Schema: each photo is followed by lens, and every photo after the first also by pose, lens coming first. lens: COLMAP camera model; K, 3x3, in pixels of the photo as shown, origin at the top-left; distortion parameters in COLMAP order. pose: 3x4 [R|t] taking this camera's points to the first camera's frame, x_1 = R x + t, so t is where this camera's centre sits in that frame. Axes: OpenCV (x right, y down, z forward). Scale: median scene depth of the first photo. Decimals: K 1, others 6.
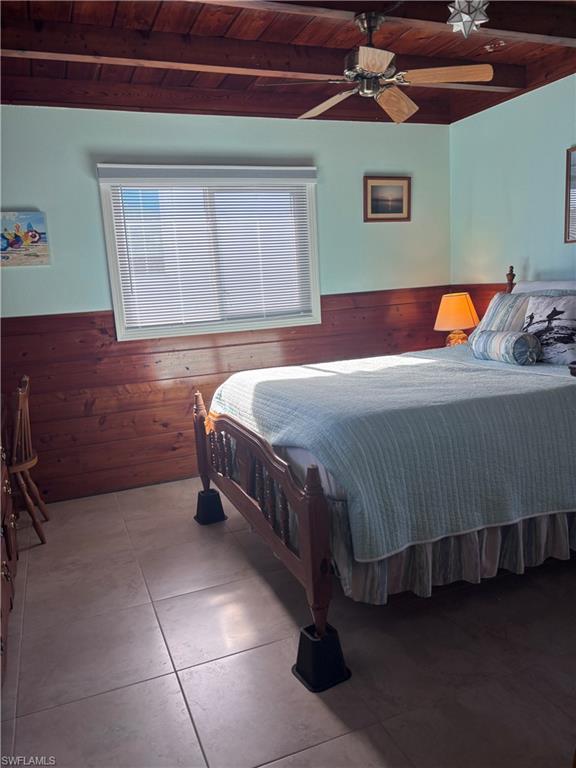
lens RADIAL K [[578.9, 0, 286.1], [0, 578.9, 384.6], [0, 0, 1]] dist [0.006759, 0.000981]
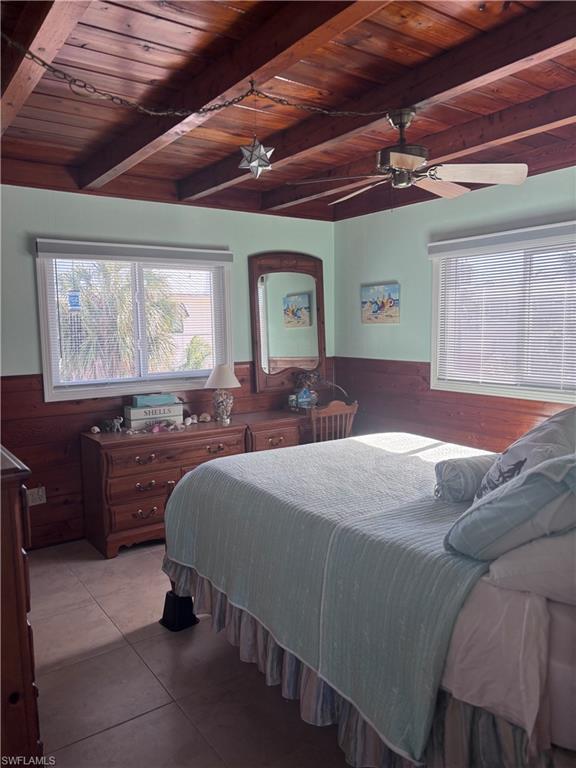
lens RADIAL K [[578.9, 0, 287.0], [0, 578.9, 383.5], [0, 0, 1]] dist [0.006759, 0.000981]
pose [[0.235522, 0.154509, -0.959508, 0.825196], [-0.162198, 0.979684, 0.117945, -0.189040], [0.958239, 0.127851, 0.255798, 0.443789]]
